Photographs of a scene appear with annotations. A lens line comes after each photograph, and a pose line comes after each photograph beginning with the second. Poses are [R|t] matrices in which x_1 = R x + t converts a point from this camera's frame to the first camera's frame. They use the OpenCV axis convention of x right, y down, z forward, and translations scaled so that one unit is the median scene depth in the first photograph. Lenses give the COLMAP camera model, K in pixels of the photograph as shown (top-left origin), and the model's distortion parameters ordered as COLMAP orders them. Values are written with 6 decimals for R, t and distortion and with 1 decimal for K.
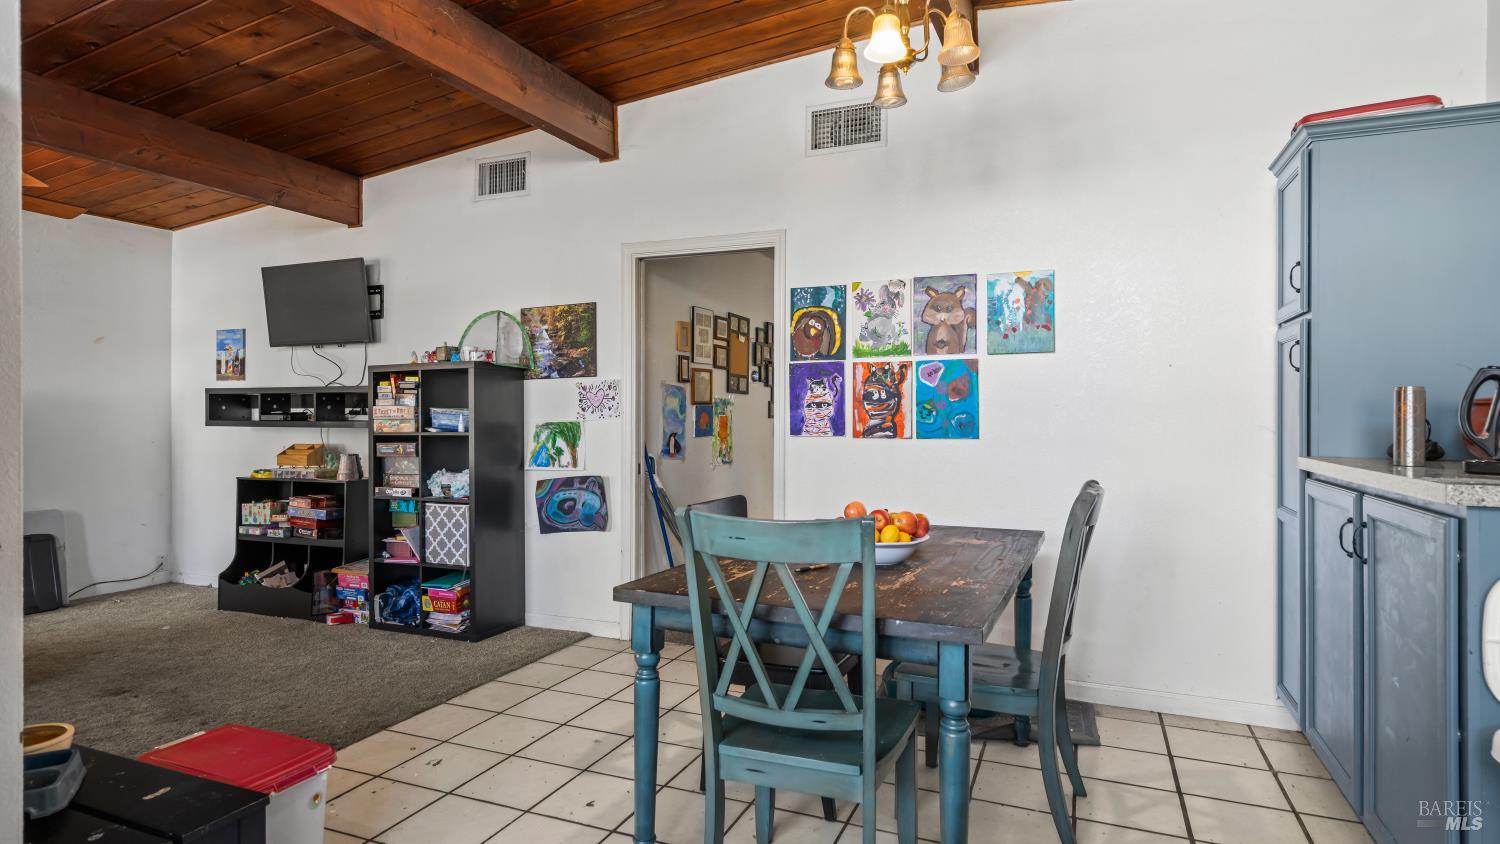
lens RADIAL K [[797.3, 0, 747.2], [0, 797.3, 419.4], [0, 0, 1]] dist [0.013595, -0.000089]
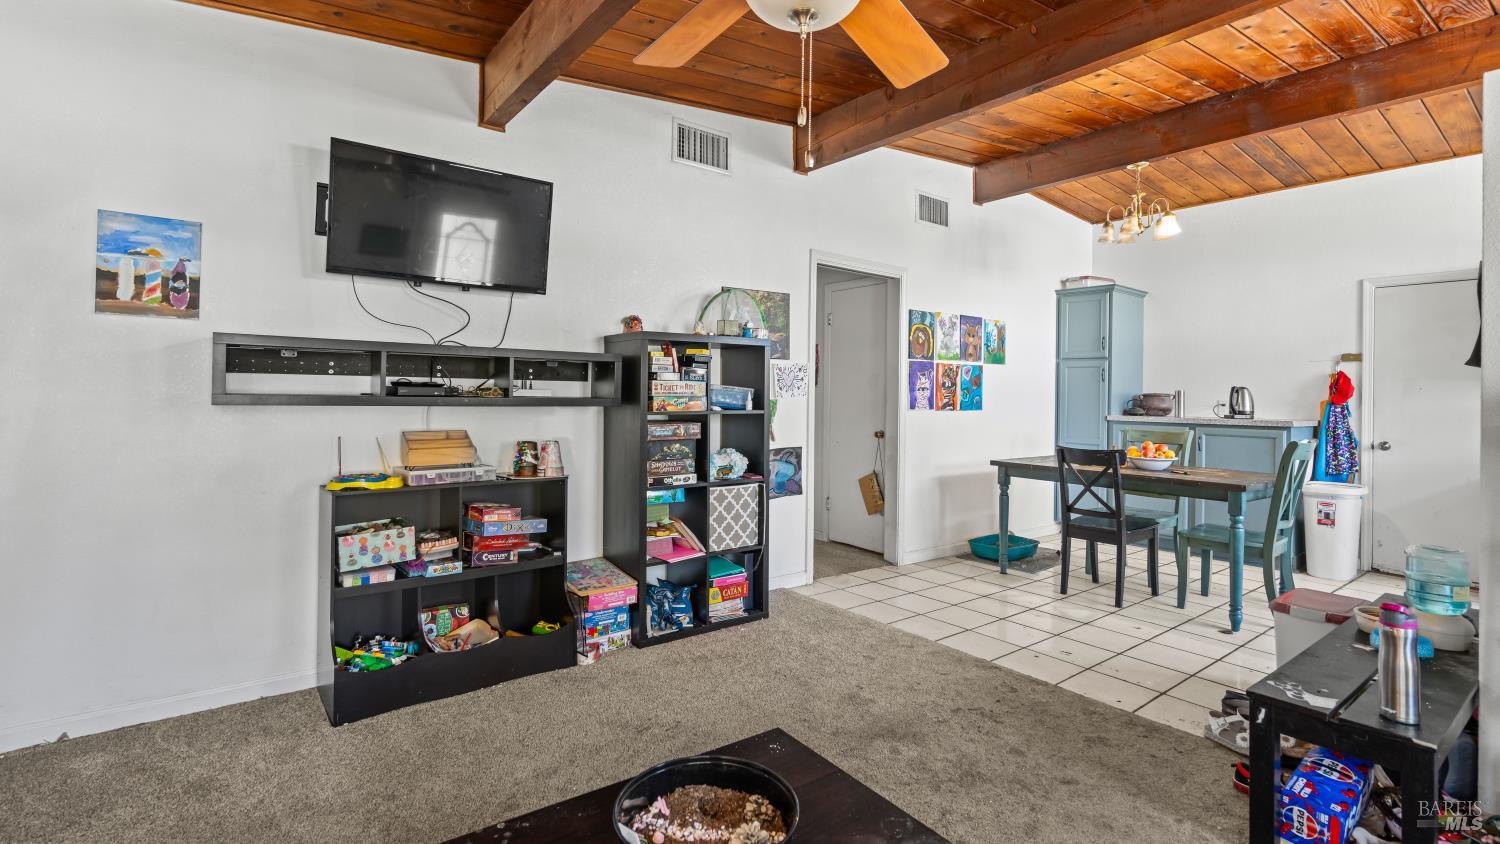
lens RADIAL K [[679.1, 0, 737.2], [0, 679.1, 395.3], [0, 0, 1]] dist [-0.003444, -0.000088]
pose [[0.500940, 0.007279, 0.865451, -1.080084], [-0.009454, 0.999951, -0.002938, 0.000316], [-0.865430, -0.006710, 0.500984, 0.591851]]
